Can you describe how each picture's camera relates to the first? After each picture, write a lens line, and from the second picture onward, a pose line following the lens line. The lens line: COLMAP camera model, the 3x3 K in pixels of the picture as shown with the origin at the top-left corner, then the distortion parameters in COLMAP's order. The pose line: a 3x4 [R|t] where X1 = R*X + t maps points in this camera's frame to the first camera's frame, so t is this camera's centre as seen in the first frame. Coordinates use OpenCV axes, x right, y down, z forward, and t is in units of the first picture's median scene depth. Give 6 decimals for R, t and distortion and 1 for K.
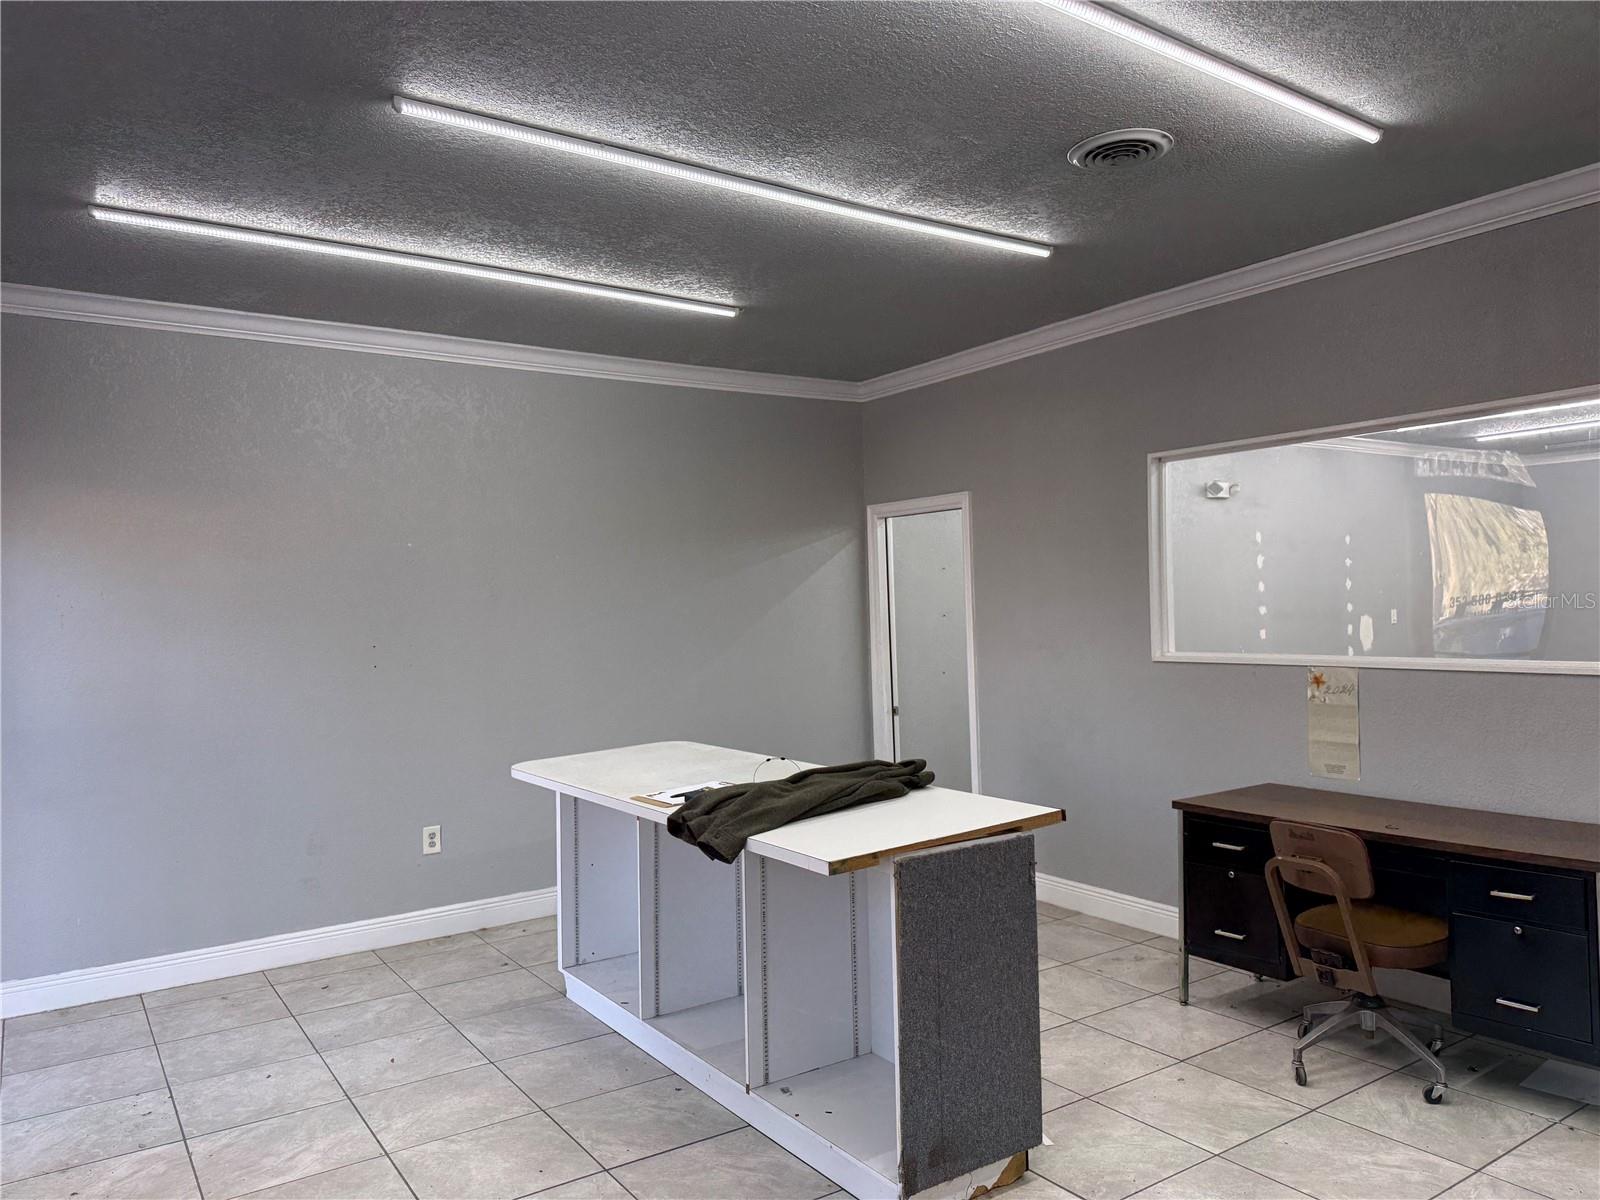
lens RADIAL K [[1114.8, 0, 800.0], [0, 1114.8, 600.0], [0, 0, 1]] dist [0.139728, -0.177702]
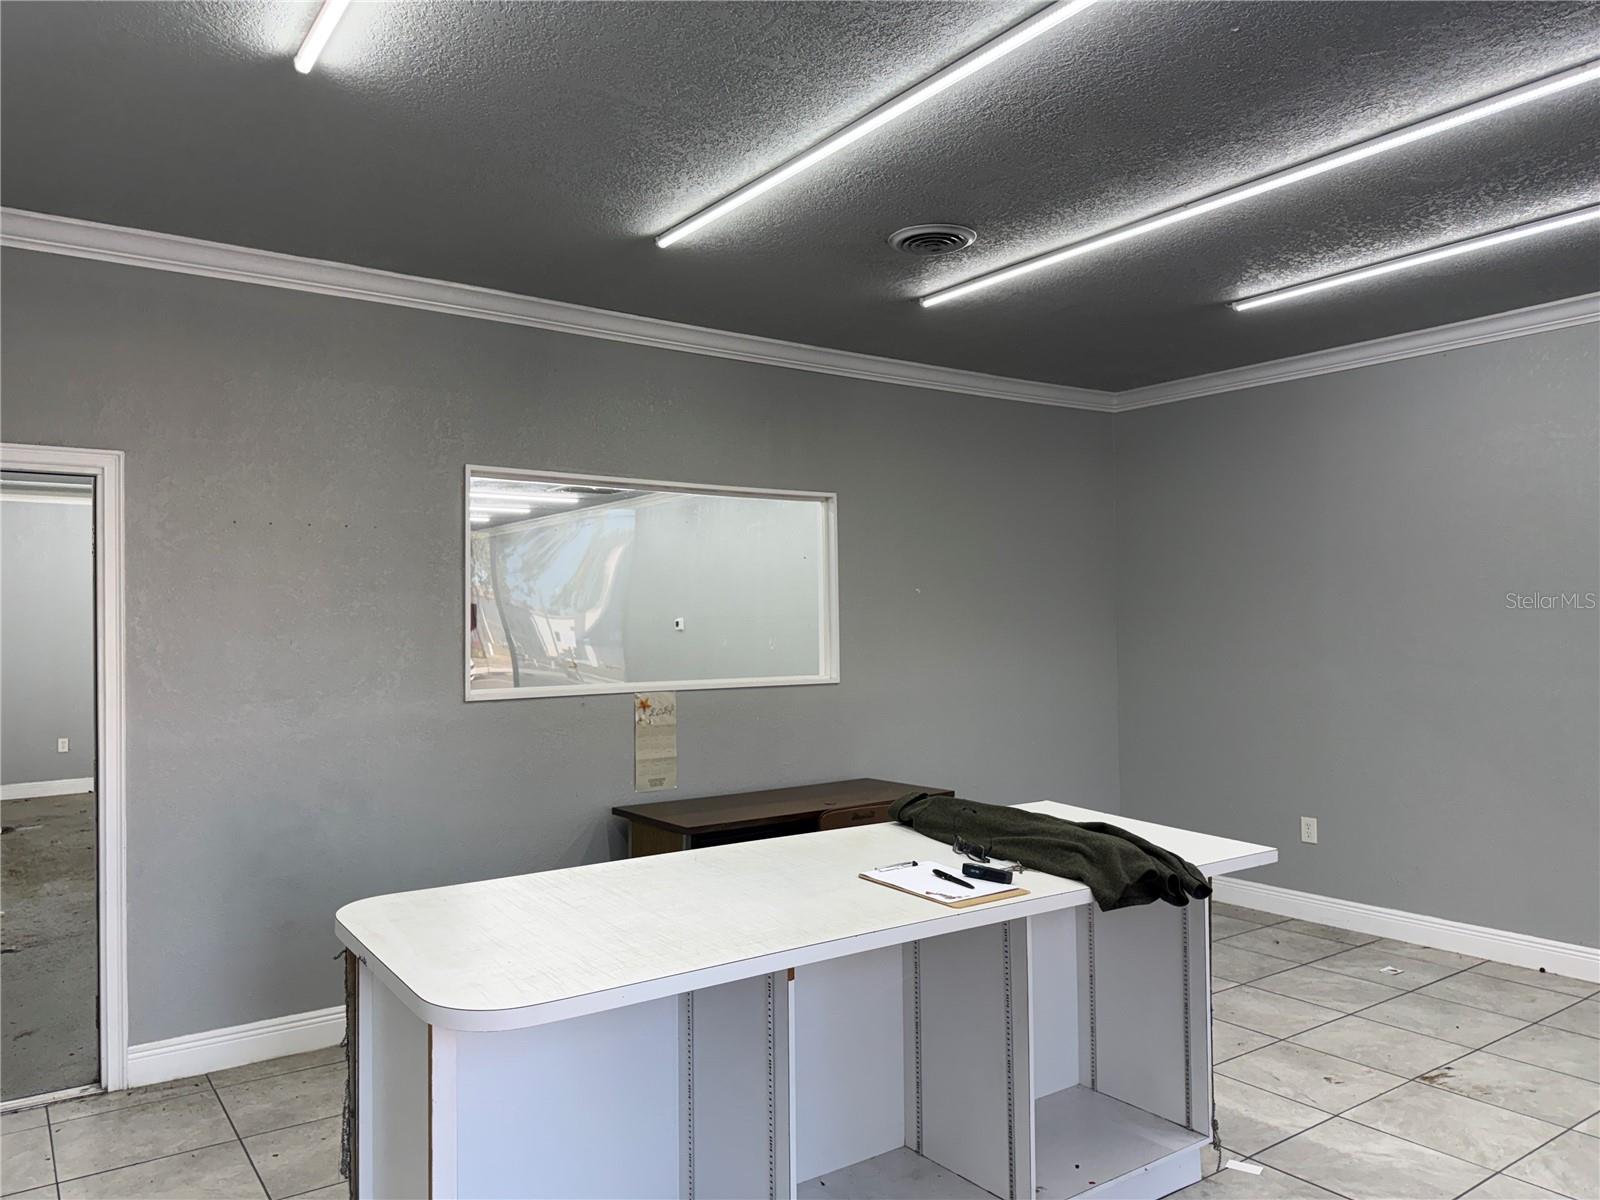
lens RADIAL K [[1114.8, 0, 800.0], [0, 1114.8, 600.0], [0, 0, 1]] dist [0.139728, -0.177702]
pose [[-0.031814, 0.063865, 0.997451, -0.651409], [0.011209, 0.997917, -0.063537, 0.040247], [-0.999431, 0.009159, -0.032464, 0.893601]]
